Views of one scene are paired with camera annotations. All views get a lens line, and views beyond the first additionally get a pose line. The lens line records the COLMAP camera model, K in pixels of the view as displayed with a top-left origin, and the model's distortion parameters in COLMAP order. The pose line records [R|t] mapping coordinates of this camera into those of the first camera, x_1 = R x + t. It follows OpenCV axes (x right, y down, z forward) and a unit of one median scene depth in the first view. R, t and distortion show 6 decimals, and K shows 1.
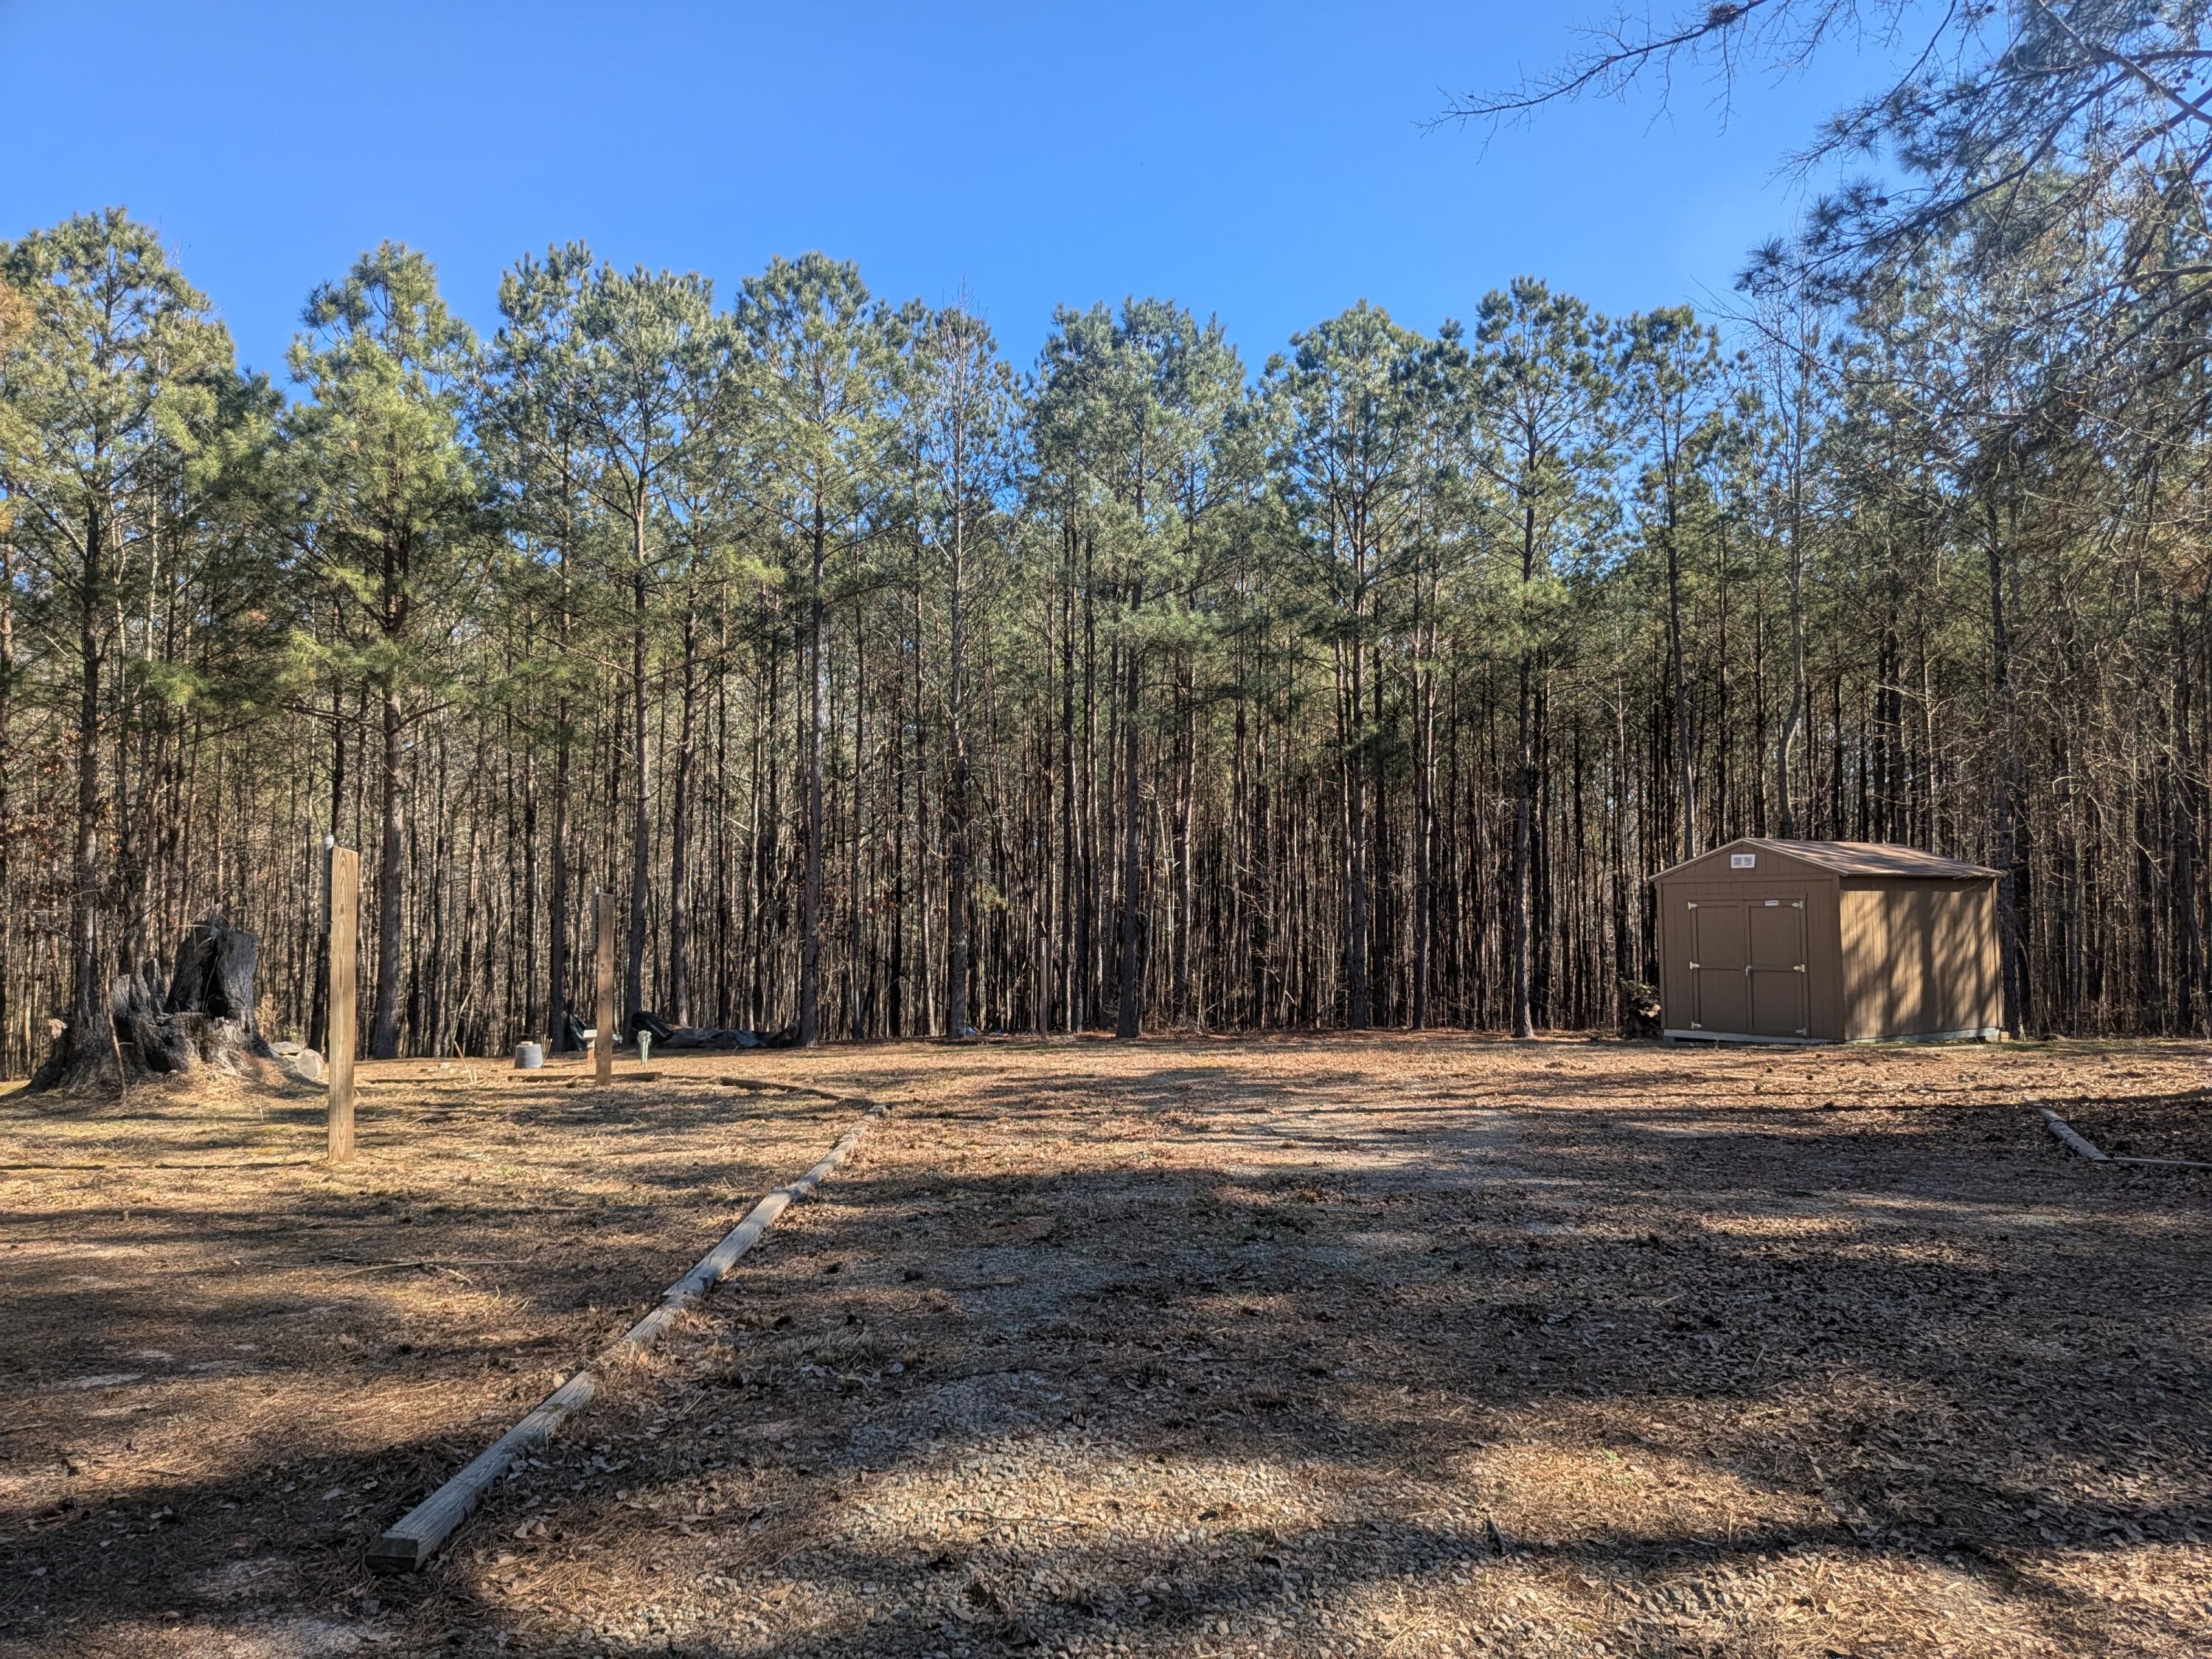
lens RADIAL K [[1535.9, 0, 1106.9], [0, 1535.9, 880.5], [0, 0, 1]] dist [0.083106, -0.108974]
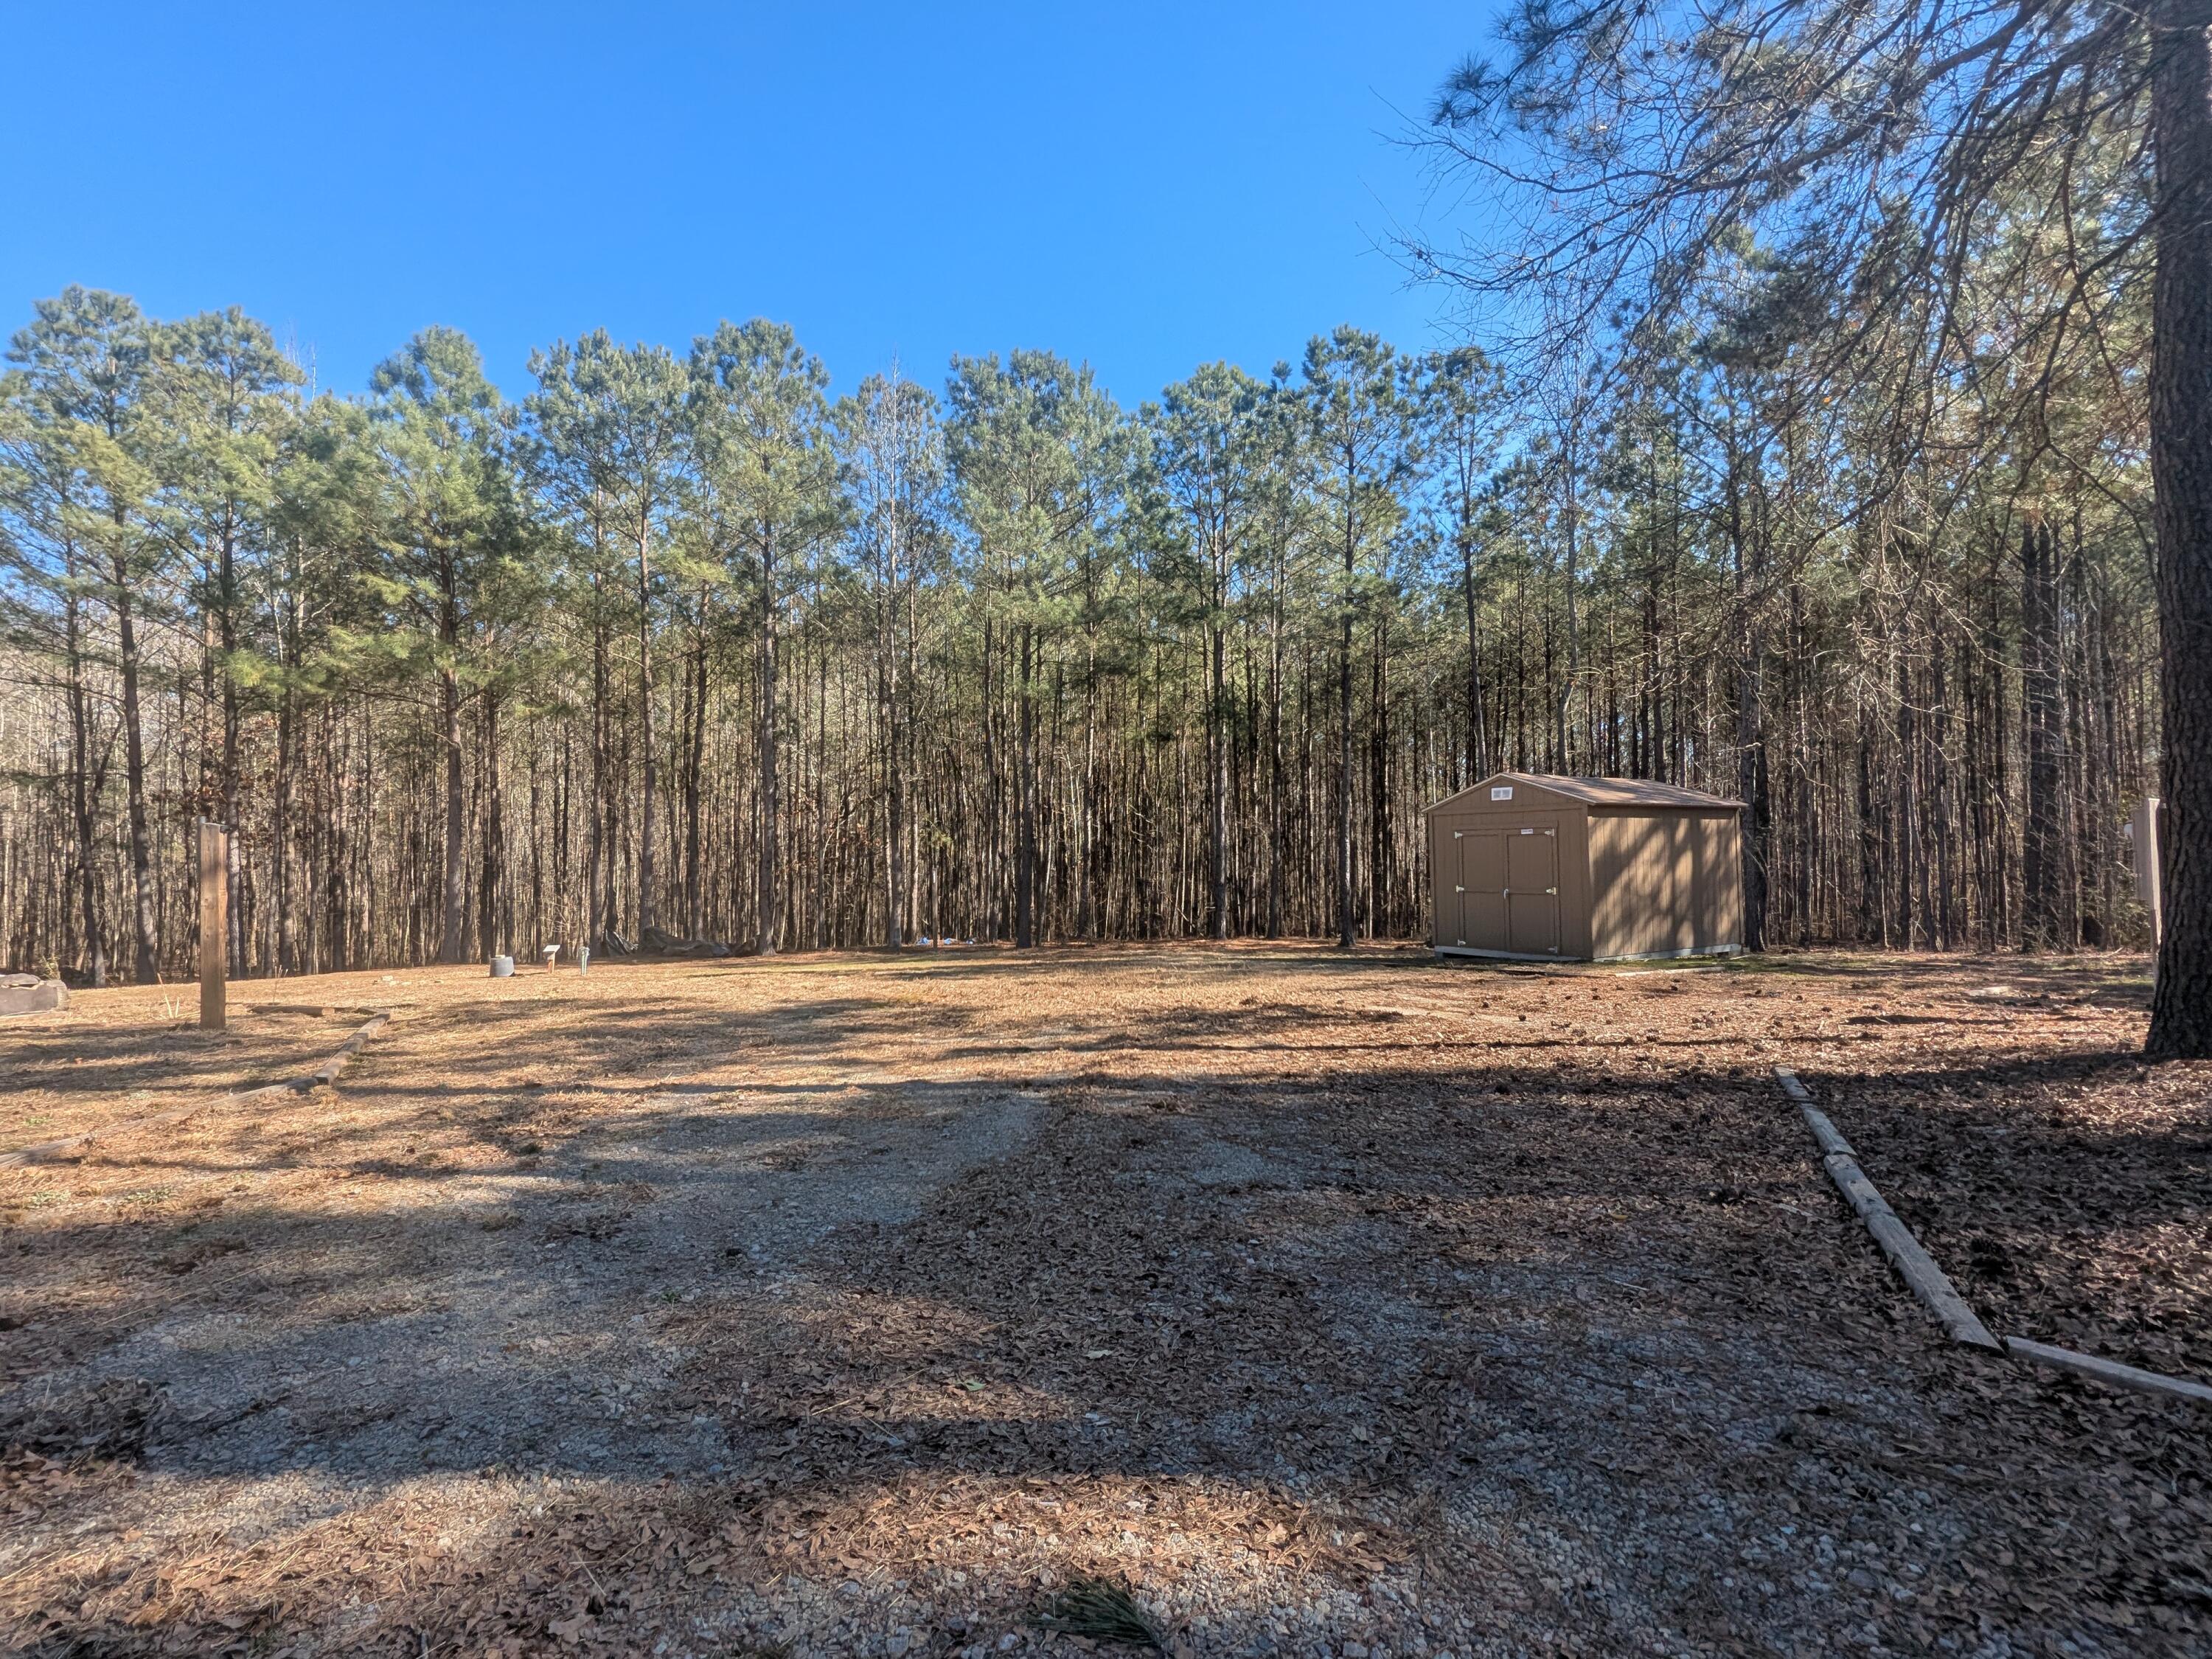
lens RADIAL K [[1014.2, 0, 1077.2], [0, 1014.2, 850.4], [0, 0, 1]] dist [0.001186, 0.005429]
pose [[0.998168, -0.006648, -0.060140, 0.109007], [0.007754, 0.999805, 0.018167, 0.008710], [0.060007, -0.018600, 0.998025, 0.189198]]
